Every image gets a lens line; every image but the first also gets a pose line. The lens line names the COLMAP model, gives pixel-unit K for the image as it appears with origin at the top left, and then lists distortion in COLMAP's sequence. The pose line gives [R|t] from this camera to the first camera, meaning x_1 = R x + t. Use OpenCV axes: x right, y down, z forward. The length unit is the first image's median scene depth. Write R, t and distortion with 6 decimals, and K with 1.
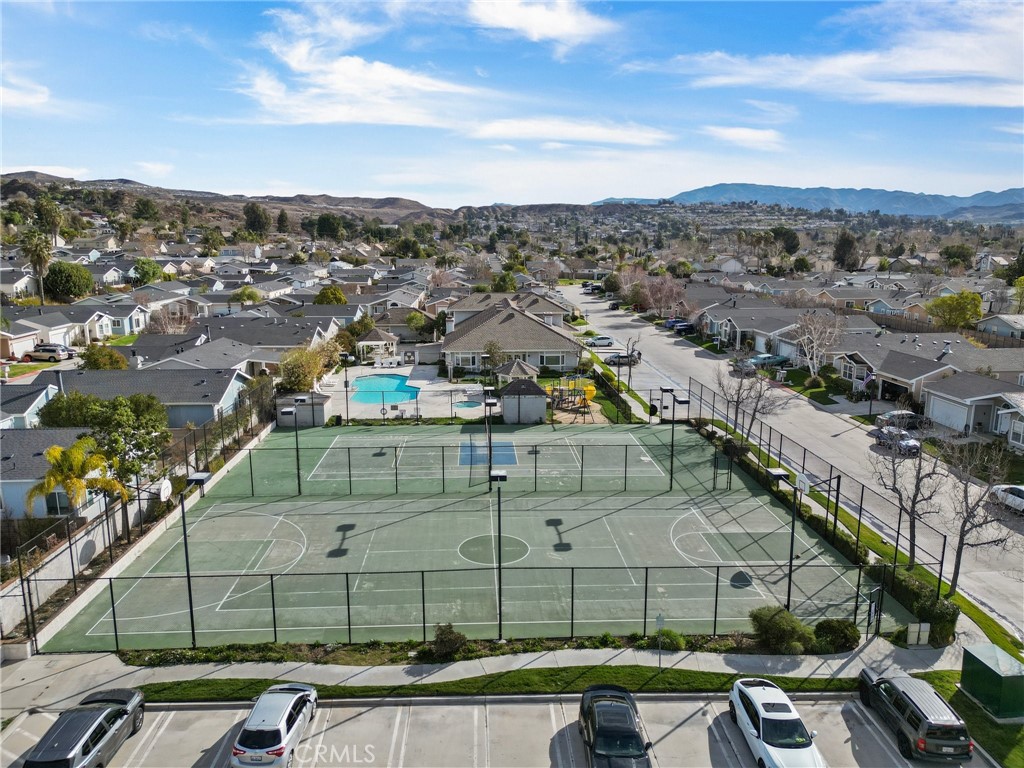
lens RADIAL K [[727.5, 0, 512.0], [0, 727.5, 384.0], [0, 0, 1]] dist [0.041572, -0.003990]
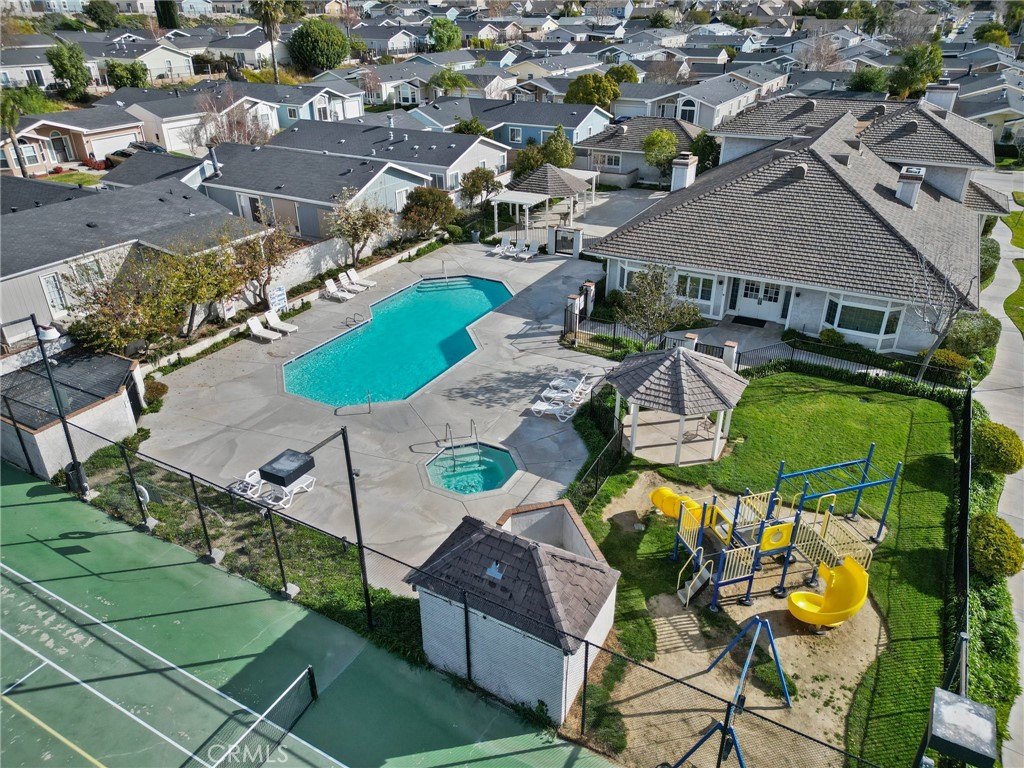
lens RADIAL K [[727.5, 0, 512.0], [0, 727.5, 384.0], [0, 0, 1]] dist [0.041572, -0.003990]
pose [[0.847092, 0.243322, -0.472472, 0.050856], [-0.098776, 0.945624, 0.309900, -0.056165], [0.522186, -0.215845, 0.825065, 0.330557]]
